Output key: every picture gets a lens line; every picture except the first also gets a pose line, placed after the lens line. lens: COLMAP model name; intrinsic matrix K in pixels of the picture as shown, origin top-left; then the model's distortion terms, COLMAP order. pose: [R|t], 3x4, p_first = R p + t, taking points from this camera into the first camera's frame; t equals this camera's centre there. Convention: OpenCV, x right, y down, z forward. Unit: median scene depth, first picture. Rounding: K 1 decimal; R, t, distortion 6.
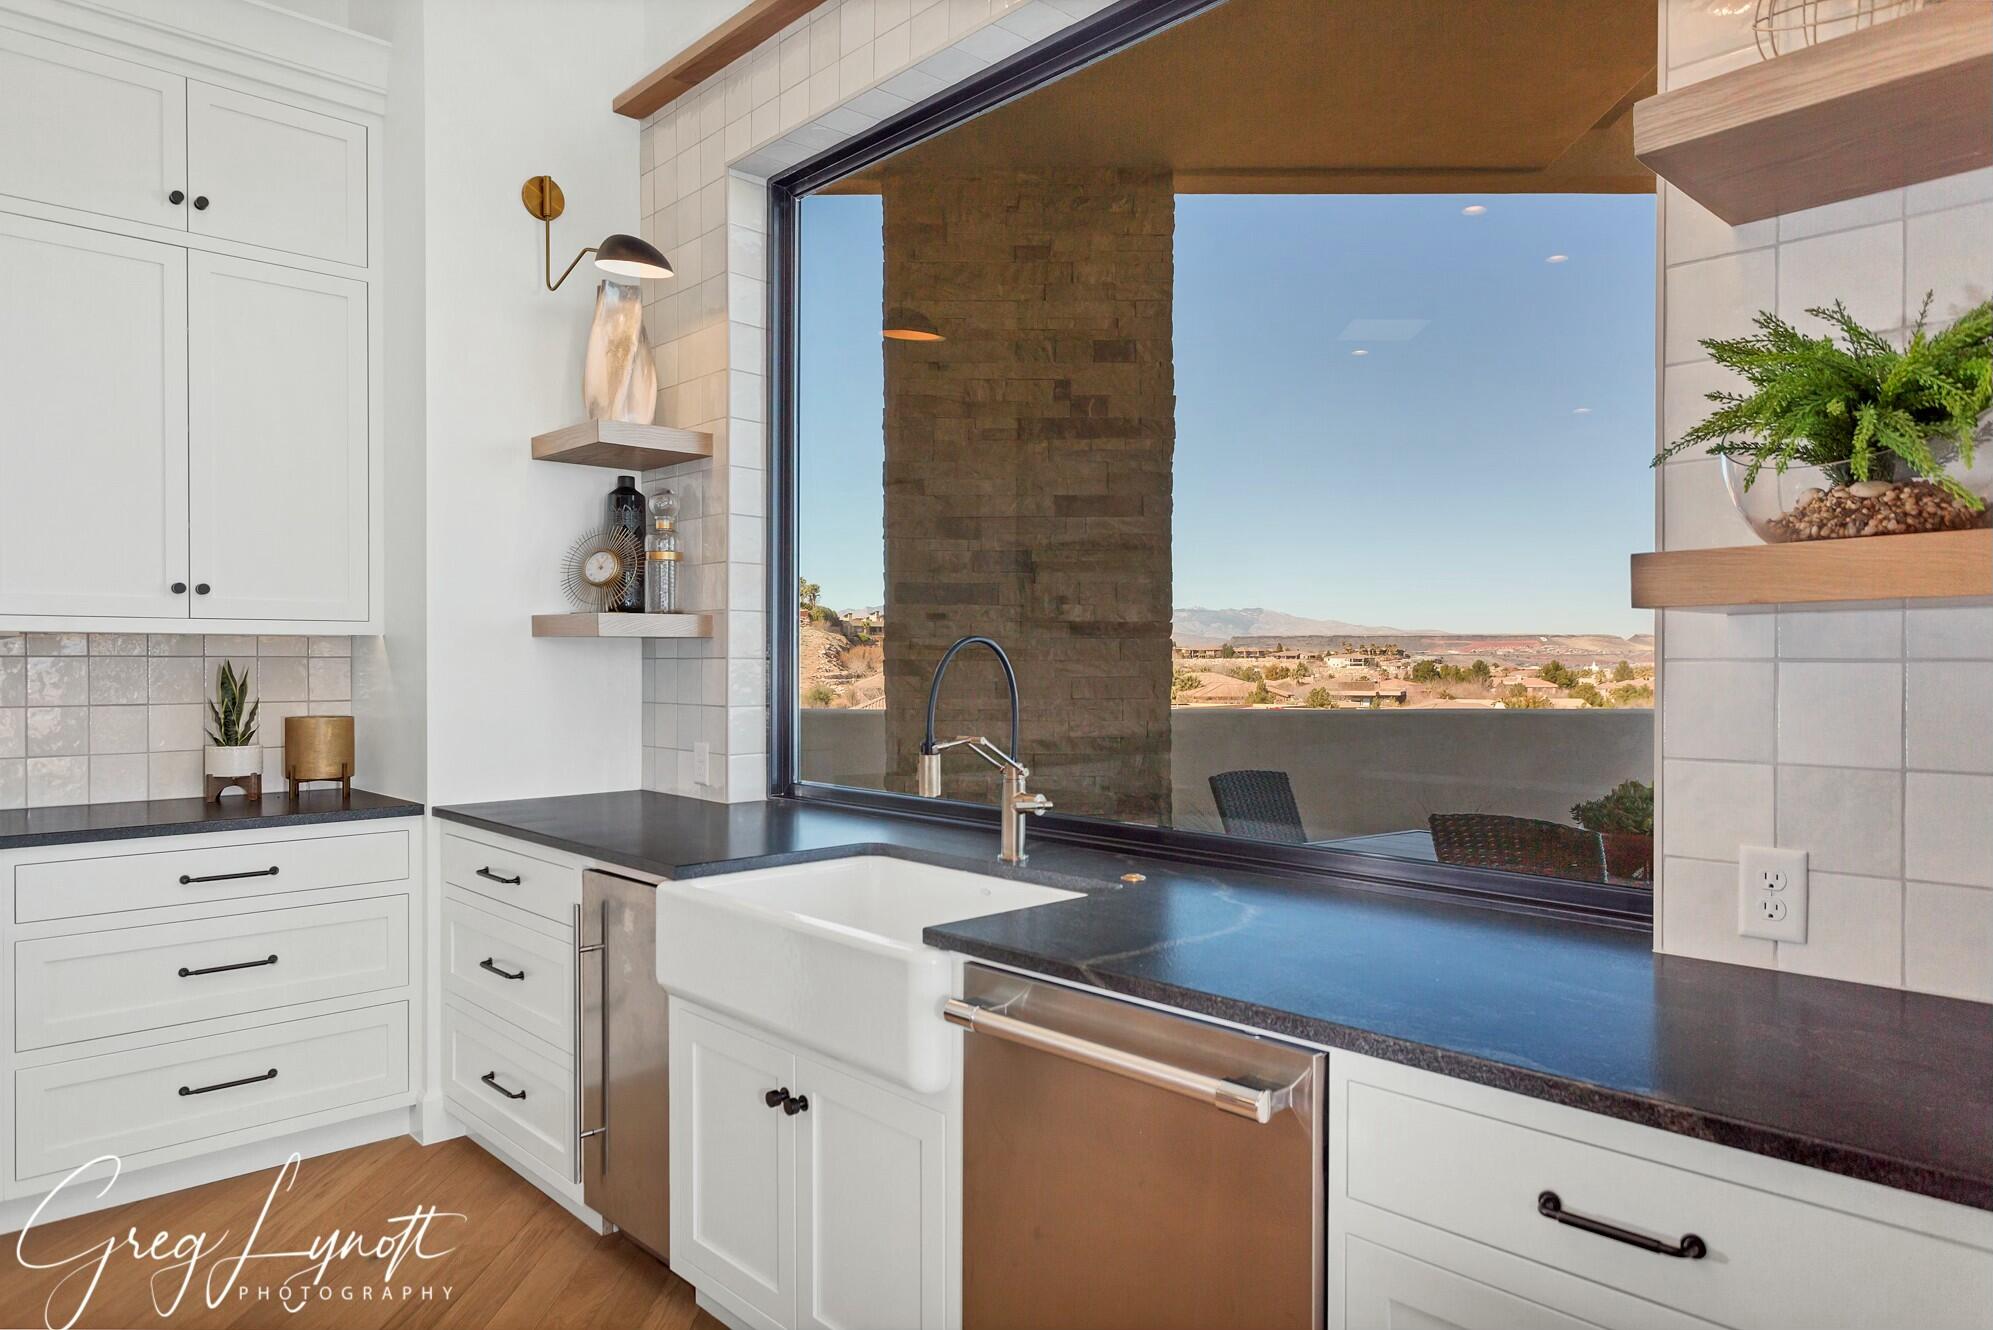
lens RADIAL K [[1247.2, 0, 996.5], [0, 1247.2, 665.0], [0, 0, 1]] dist [-0.007020, -0.000703]
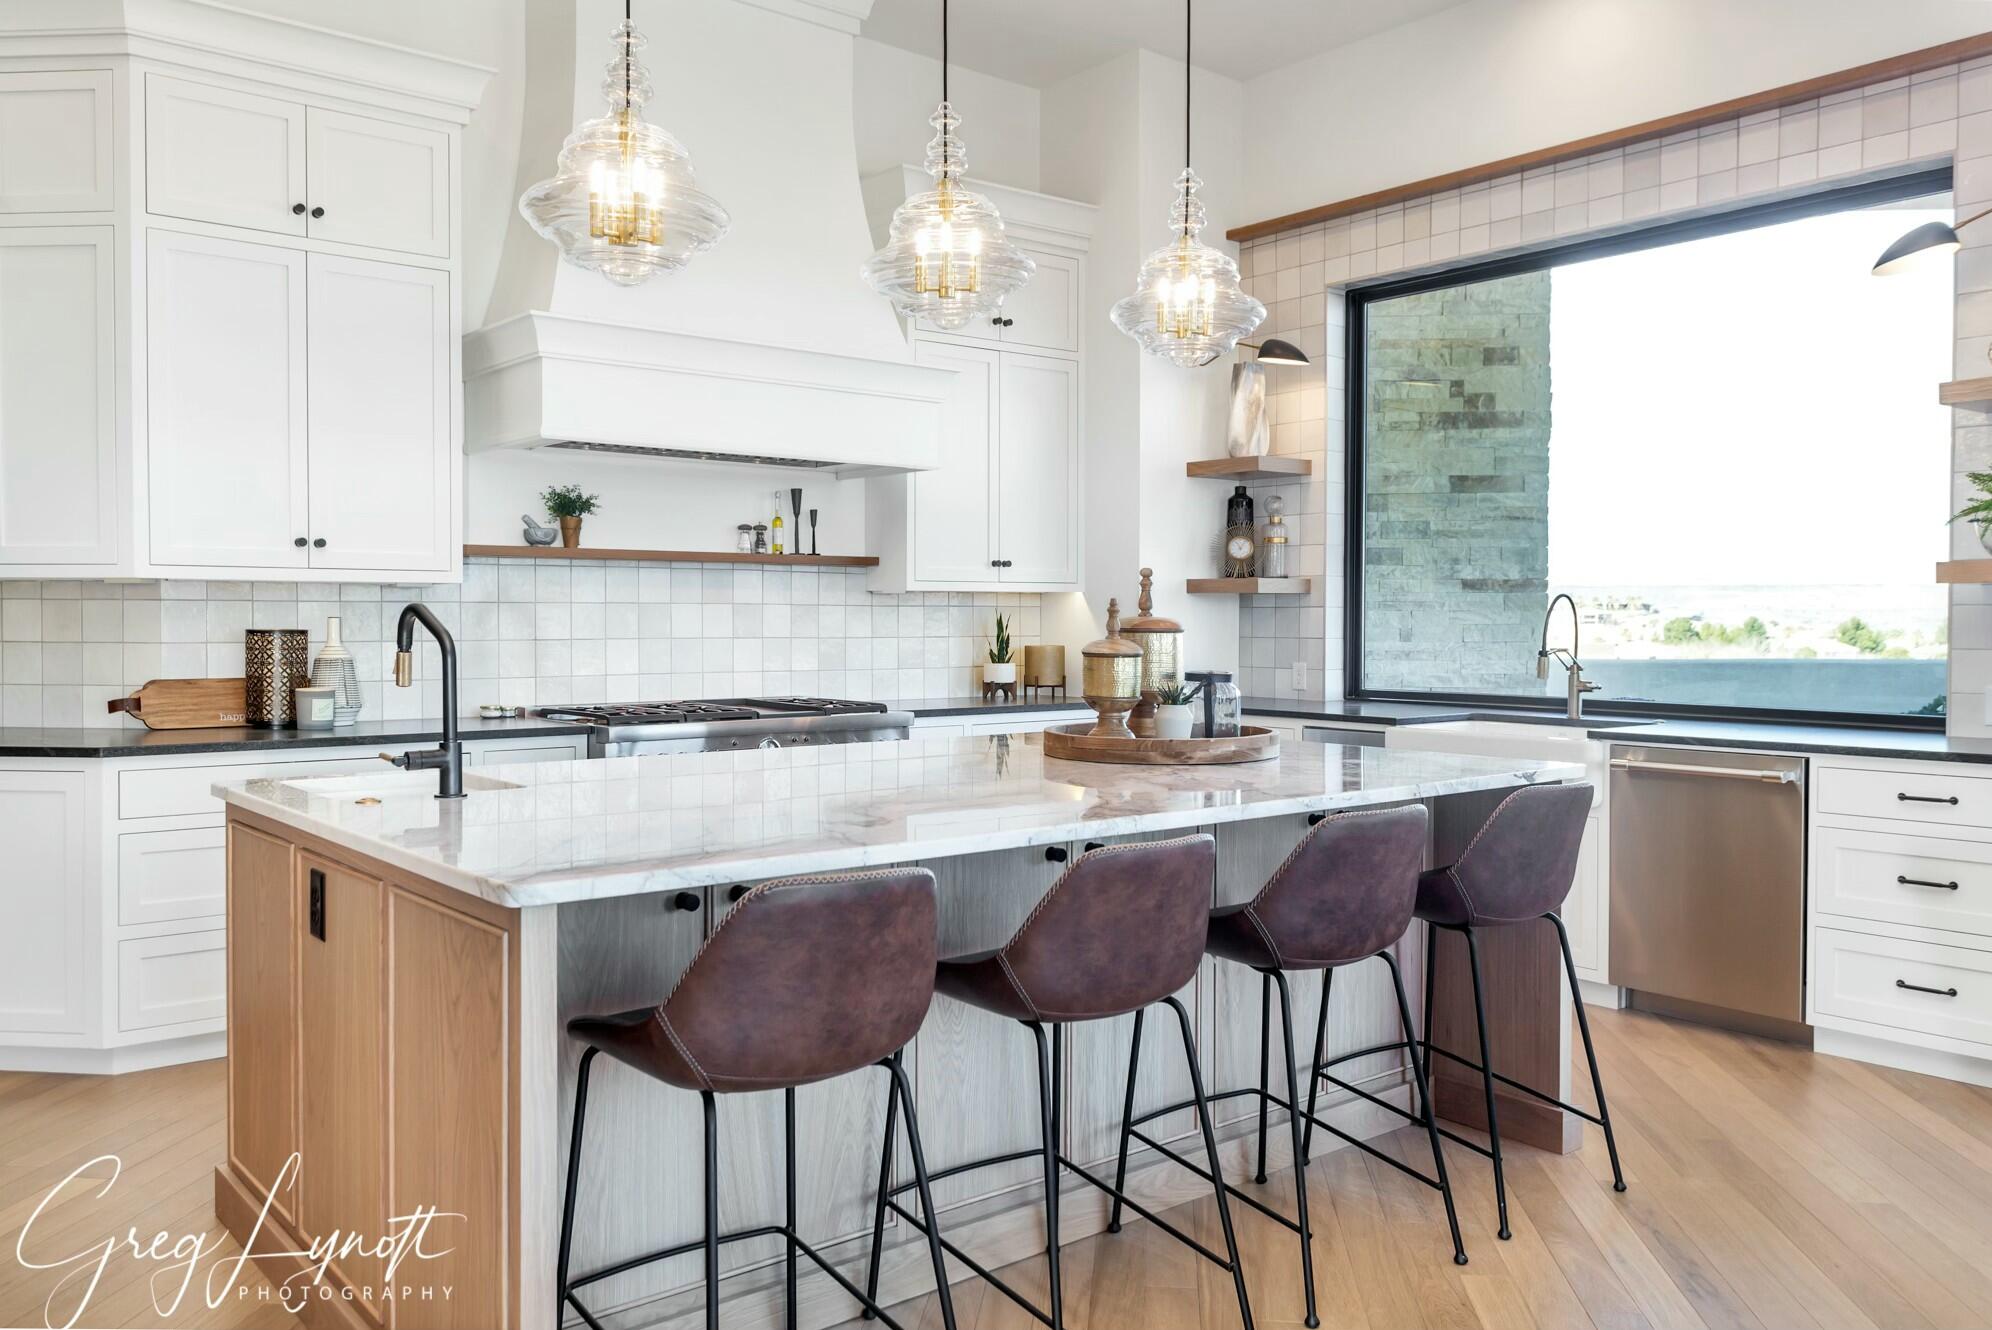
lens RADIAL K [[1567.2, 0, 996.0], [0, 1567.2, 665.0], [0, 0, 1]] dist [0.001341, -0.000378]
pose [[0.996849, 0.001414, -0.079311, -0.275289], [0.000691, 0.999649, 0.026503, 0.008498], [0.079321, -0.026474, 0.996498, -0.571199]]
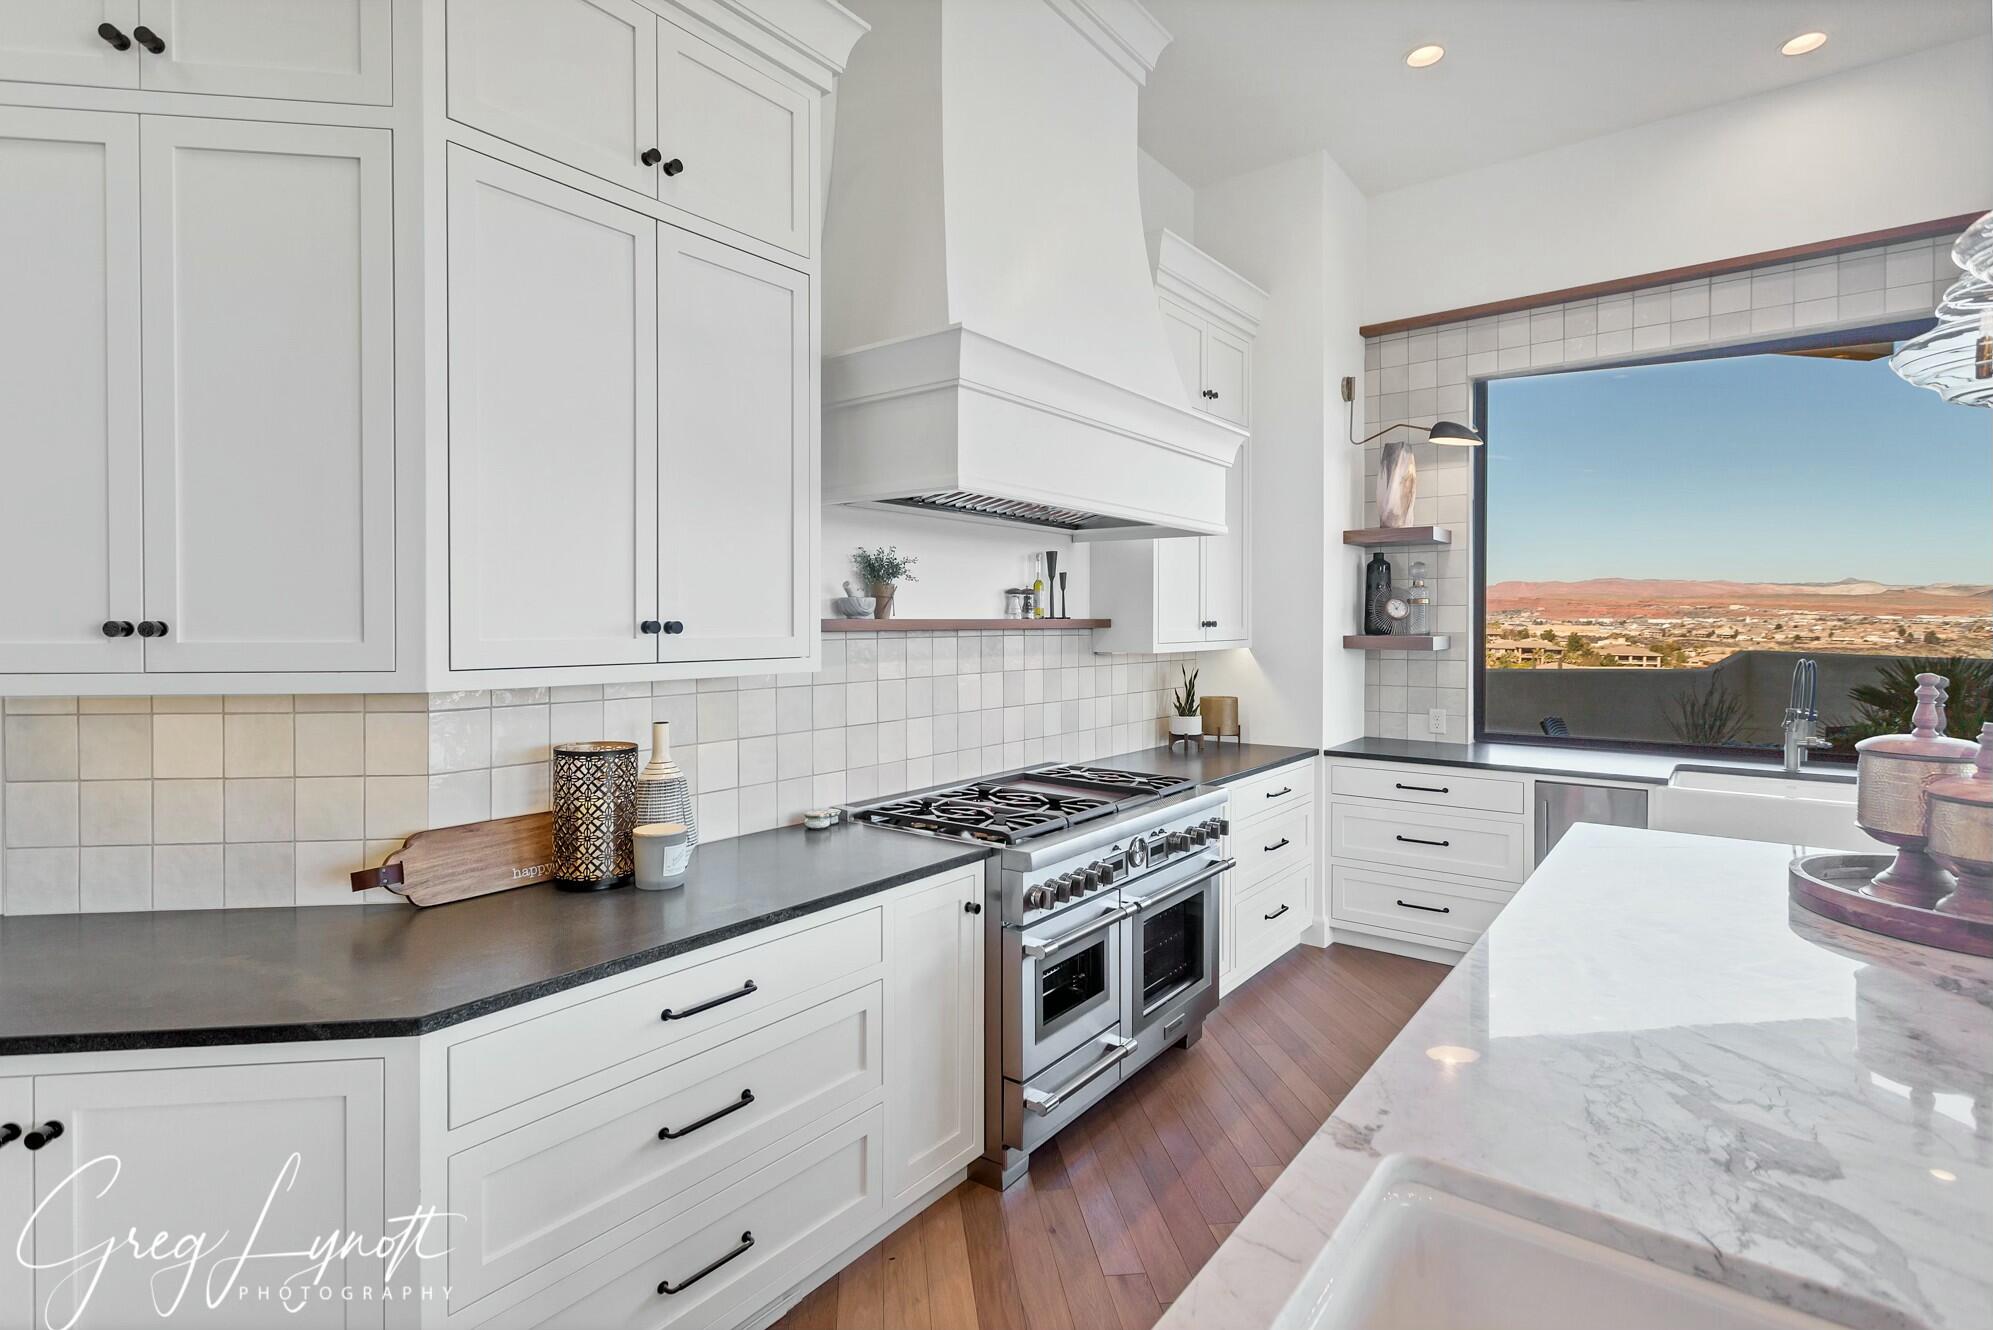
lens RADIAL K [[986.1, 0, 986.1], [0, 986.1, 634.5], [0, 0, 1]] dist [0.002191, 0.000571]
pose [[0.988282, -0.007504, 0.152456, -0.642591], [0.006277, 0.999944, 0.008532, -0.034435], [-0.152511, -0.007475, 0.988273, -0.153663]]
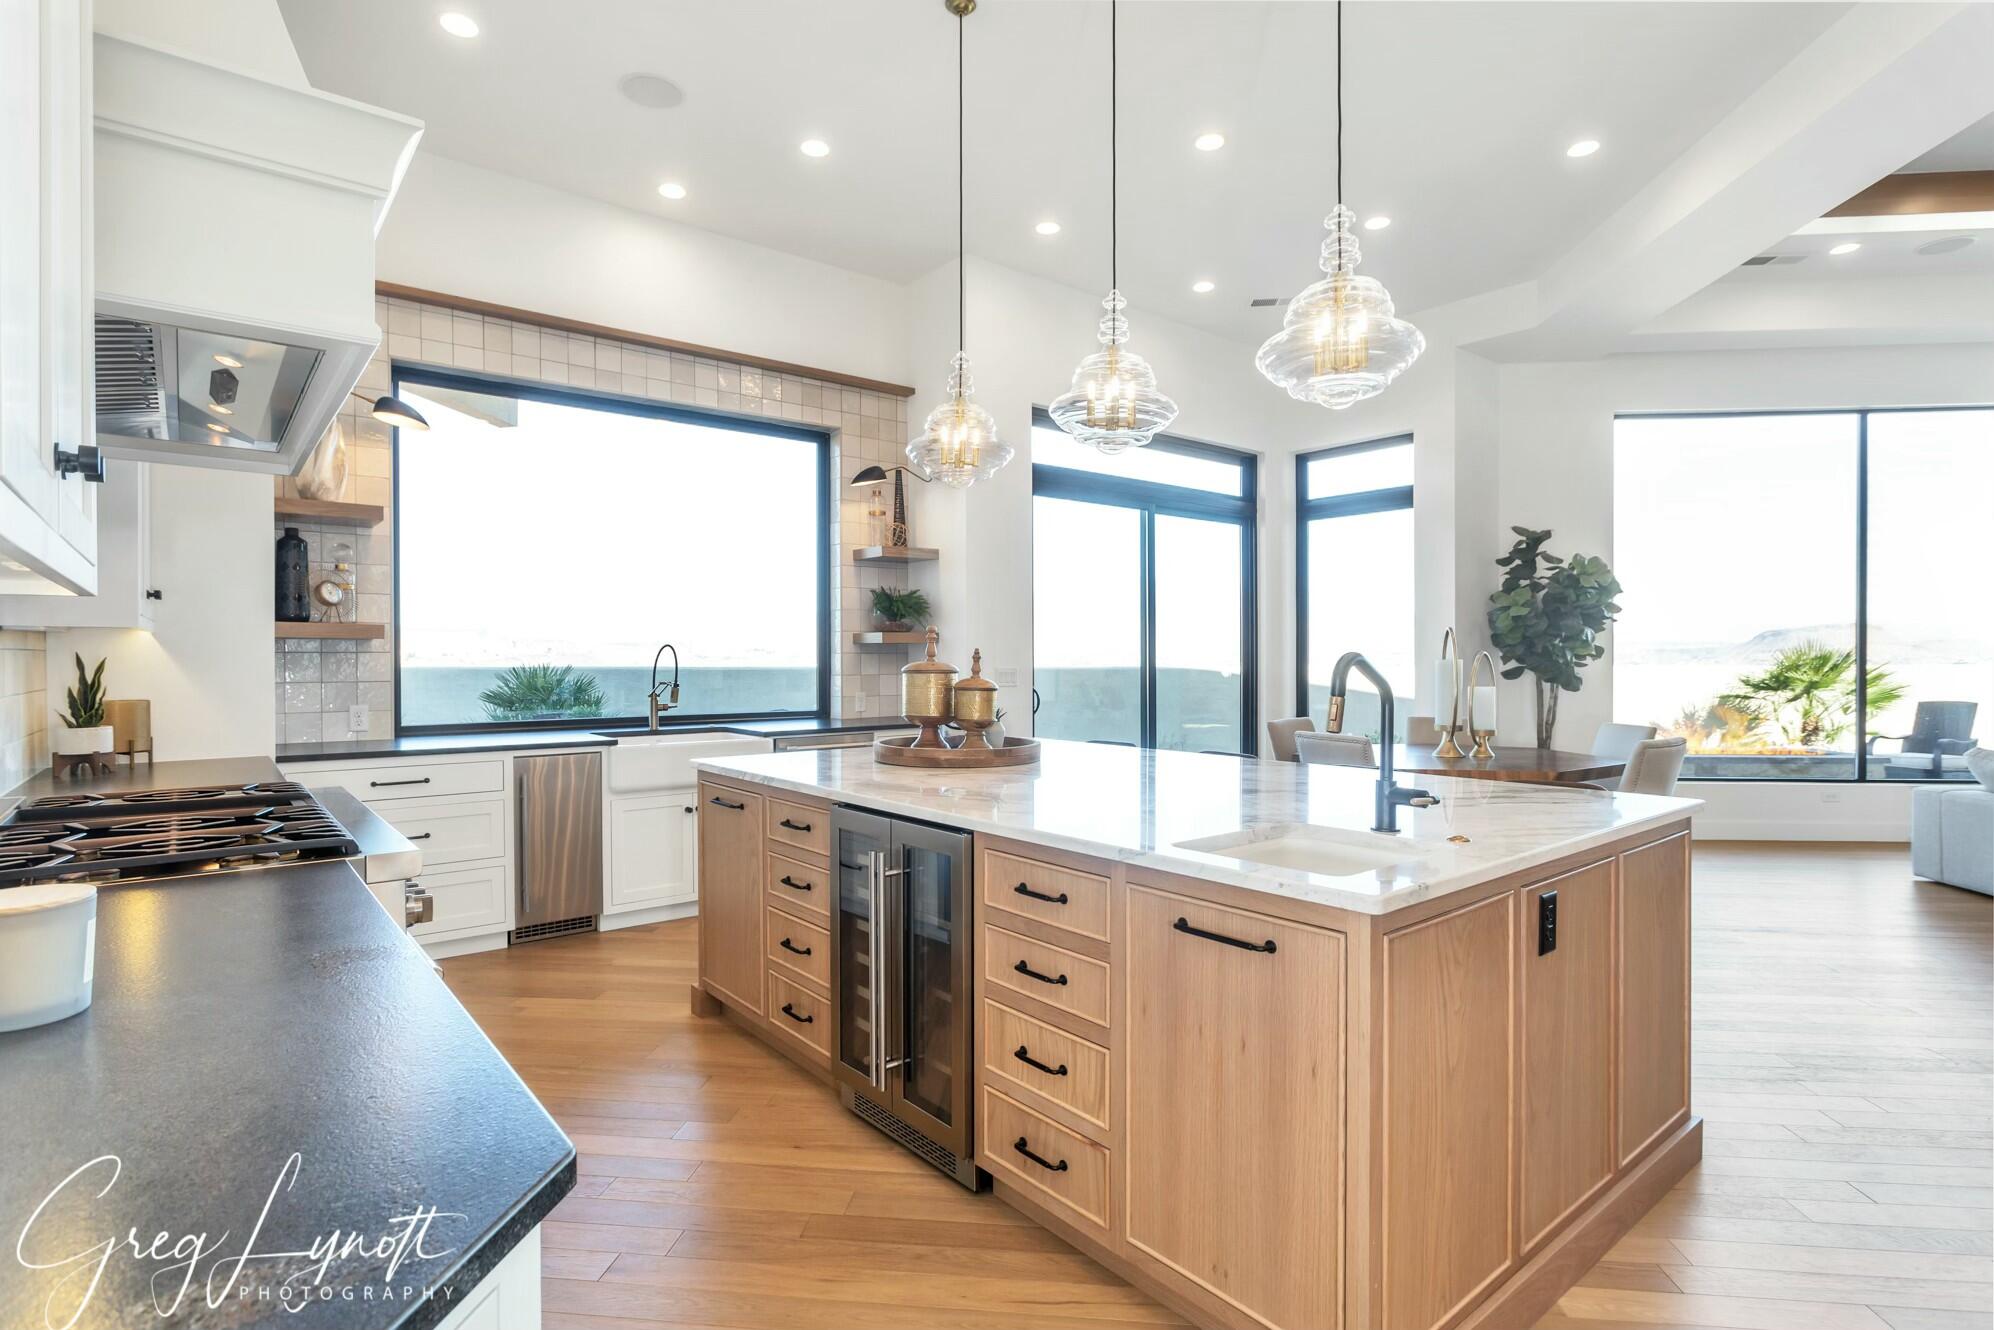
lens RADIAL K [[1003.3, 0, 997.0], [0, 1003.3, 665.0], [0, 0, 1]] dist [-0.002844, -0.000555]
pose [[0.070484, -0.012331, 0.997437, -0.882444], [0.006374, 0.999909, 0.011911, 0.000313], [-0.997493, 0.005518, 0.070556, 0.055659]]
